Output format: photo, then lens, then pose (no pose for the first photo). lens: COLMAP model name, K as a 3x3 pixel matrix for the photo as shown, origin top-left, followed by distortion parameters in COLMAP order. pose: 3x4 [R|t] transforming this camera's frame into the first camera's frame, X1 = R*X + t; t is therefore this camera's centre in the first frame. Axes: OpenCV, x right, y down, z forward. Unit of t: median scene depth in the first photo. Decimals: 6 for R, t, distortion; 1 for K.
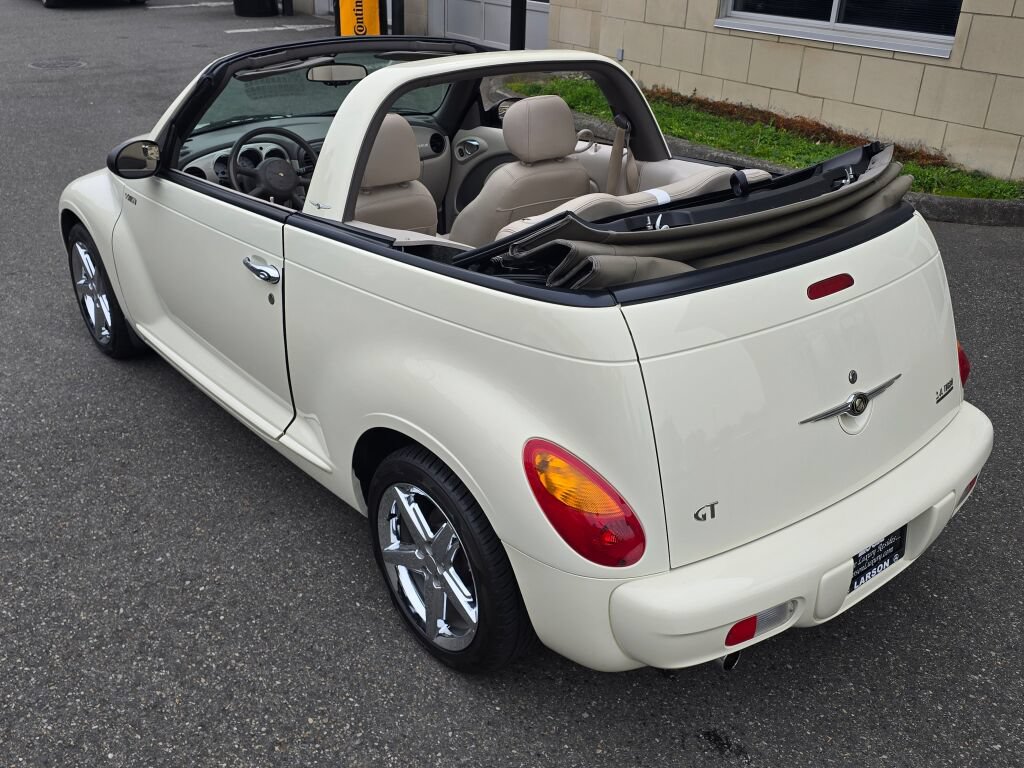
lens RADIAL K [[983.1, 0, 525.0], [0, 983.1, 359.2], [0, 0, 1]] dist [0.061830, -0.030123]
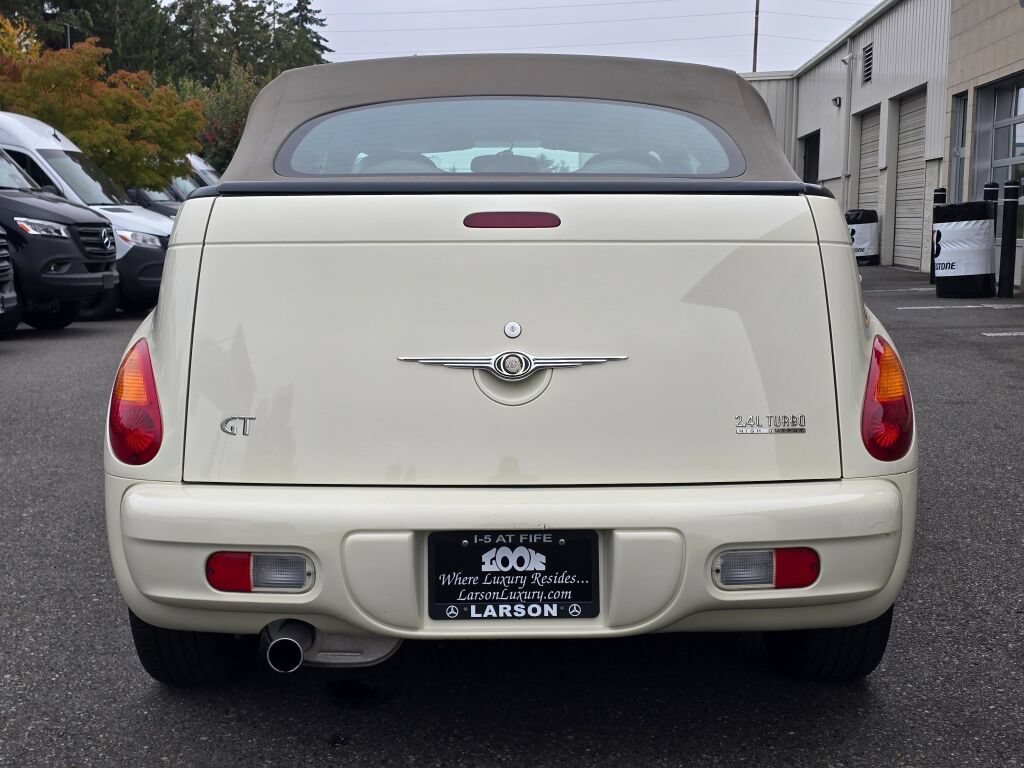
lens RADIAL K [[1390.4, 0, 533.0], [0, 1390.4, 333.0], [0, 0, 1]] dist [0.132573, -0.103508]
pose [[0.777306, 0.026272, -0.628574, 0.887757], [-0.245124, 0.932816, -0.264137, 0.262486], [0.579405, 0.359394, 0.731523, 0.183139]]
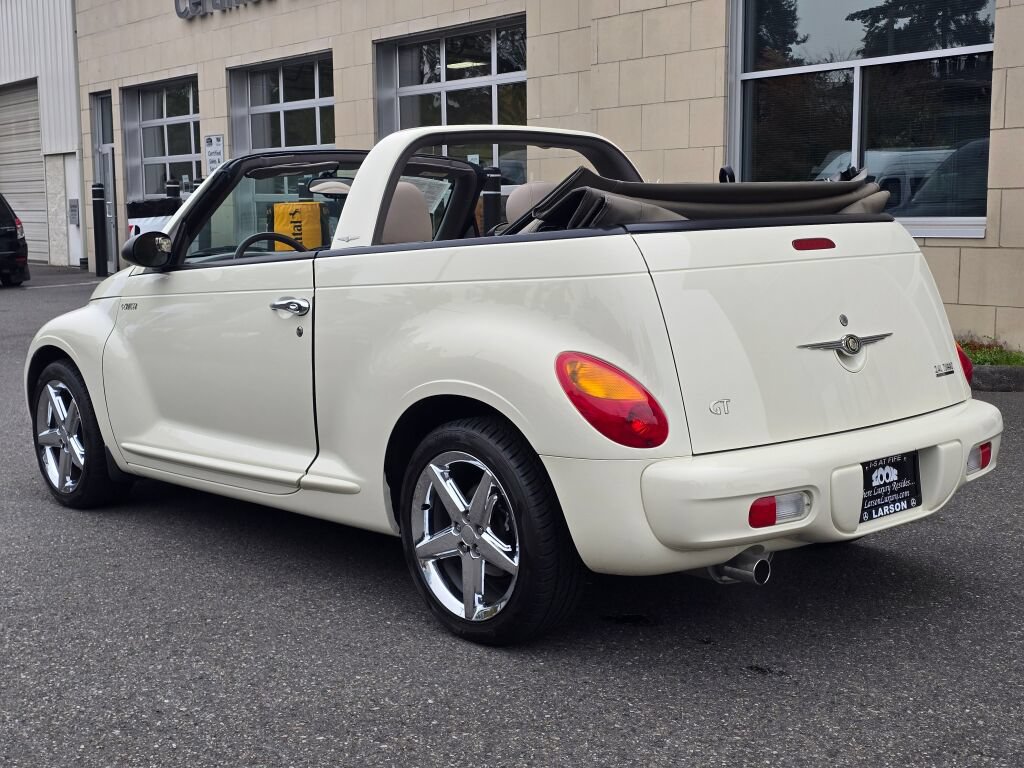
lens RADIAL K [[1390.4, 0, 533.0], [0, 1390.4, 333.0], [0, 0, 1]] dist [0.132573, -0.103508]
pose [[0.998371, -0.046076, 0.033662, -0.062723], [0.054561, 0.943564, -0.326664, 0.455156], [-0.016711, 0.327968, 0.944541, -0.415520]]
